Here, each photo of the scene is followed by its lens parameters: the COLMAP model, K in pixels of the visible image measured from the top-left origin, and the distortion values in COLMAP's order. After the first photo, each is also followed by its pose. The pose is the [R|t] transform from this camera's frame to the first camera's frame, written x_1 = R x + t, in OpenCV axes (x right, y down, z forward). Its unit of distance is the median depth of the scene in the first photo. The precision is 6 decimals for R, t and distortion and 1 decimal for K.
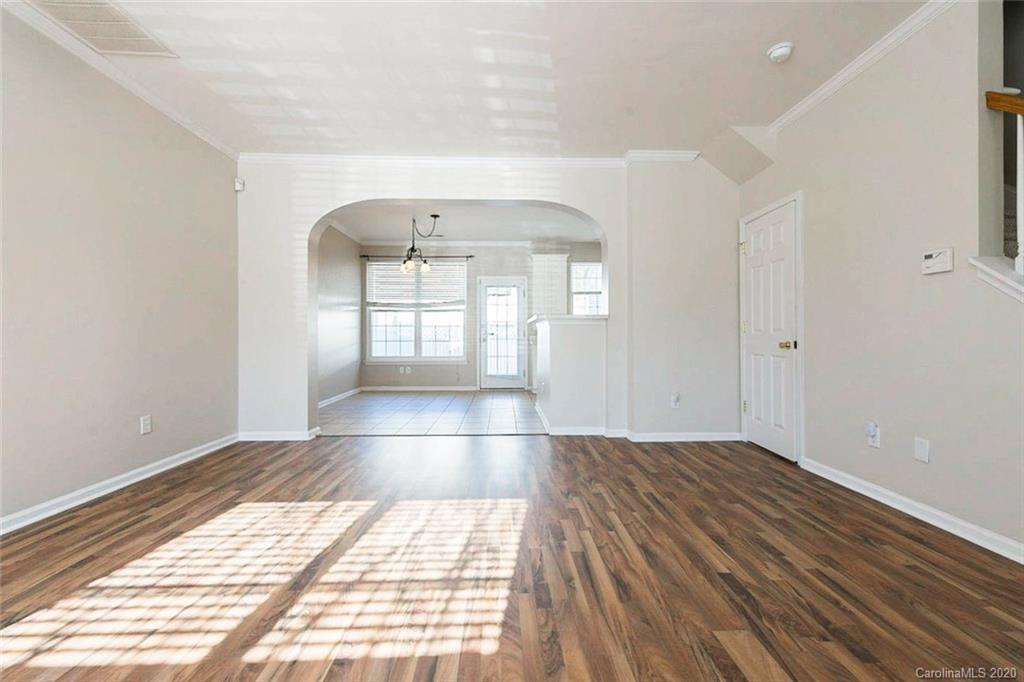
lens RADIAL K [[436.6, 0, 515.2], [0, 436.6, 334.2], [0, 0, 1]] dist [-0.014597, 0.000616]
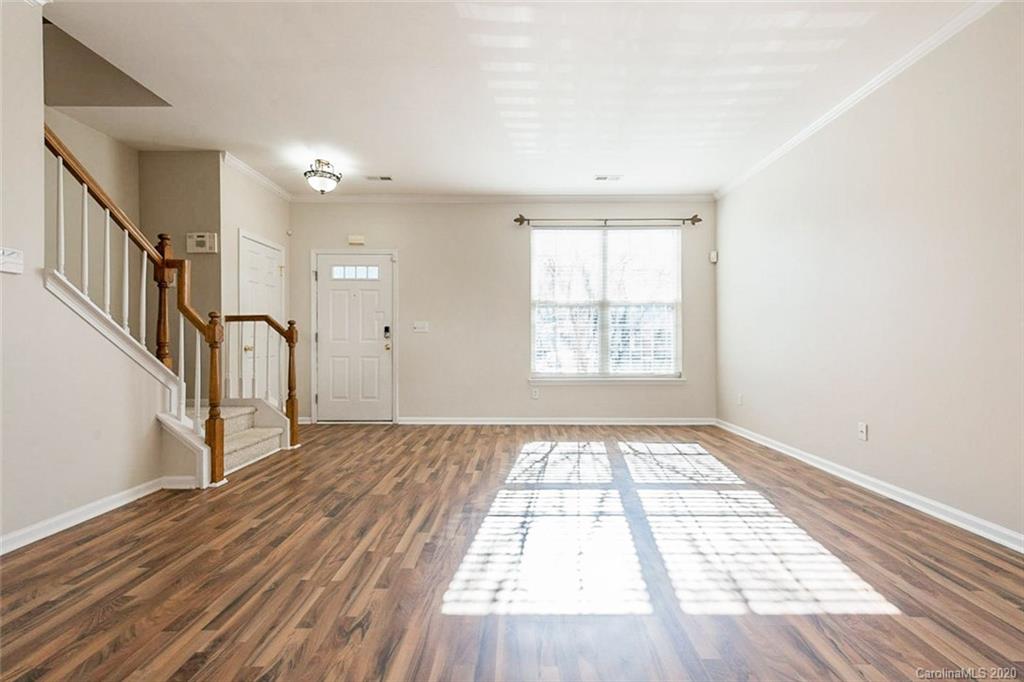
lens RADIAL K [[436.6, 0, 513.6], [0, 436.6, 343.5], [0, 0, 1]] dist [-0.014597, 0.000616]
pose [[-0.998964, 0.000389, 0.045508, -0.141527], [0.000463, 0.999999, 0.001615, 0.009182], [-0.045507, 0.001635, -0.998963, 2.137936]]
